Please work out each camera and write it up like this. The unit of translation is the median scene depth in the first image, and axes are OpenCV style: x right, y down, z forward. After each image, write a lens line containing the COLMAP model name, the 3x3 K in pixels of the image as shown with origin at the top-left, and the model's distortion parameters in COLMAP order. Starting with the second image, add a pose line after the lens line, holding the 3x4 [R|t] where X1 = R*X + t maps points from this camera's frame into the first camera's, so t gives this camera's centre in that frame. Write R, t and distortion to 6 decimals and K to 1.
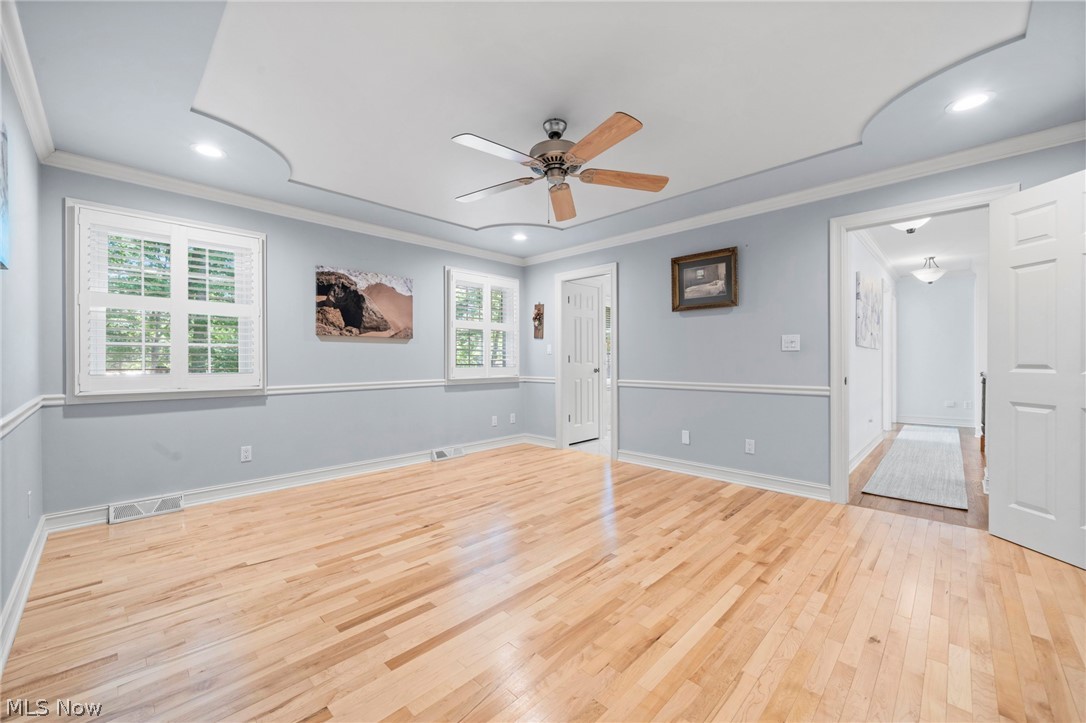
lens RADIAL K [[431.3, 0, 540.9], [0, 431.3, 360.0], [0, 0, 1]] dist [0.000333, -0.000074]
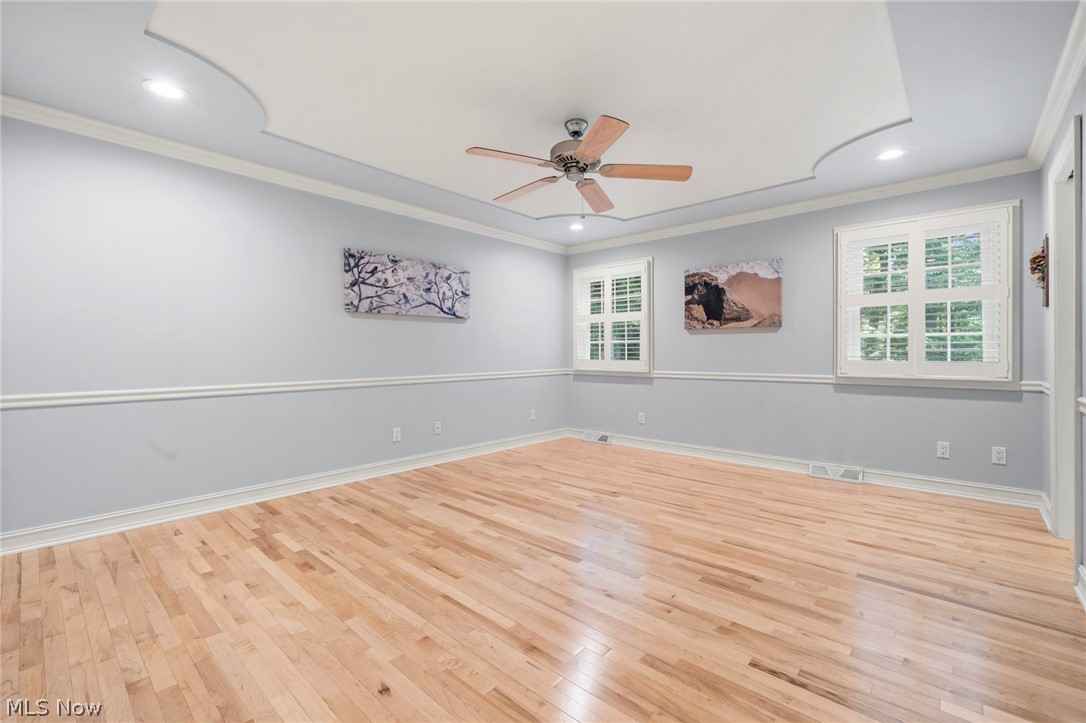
lens RADIAL K [[468.0, 0, 541.2], [0, 468.0, 357.2], [0, 0, 1]] dist [-0.002545, 0.000085]
pose [[0.031560, 0.010878, -0.999443, 0.731314], [0.001709, 0.999939, 0.010937, 0.002150], [0.999500, -0.002053, 0.031540, 0.558230]]
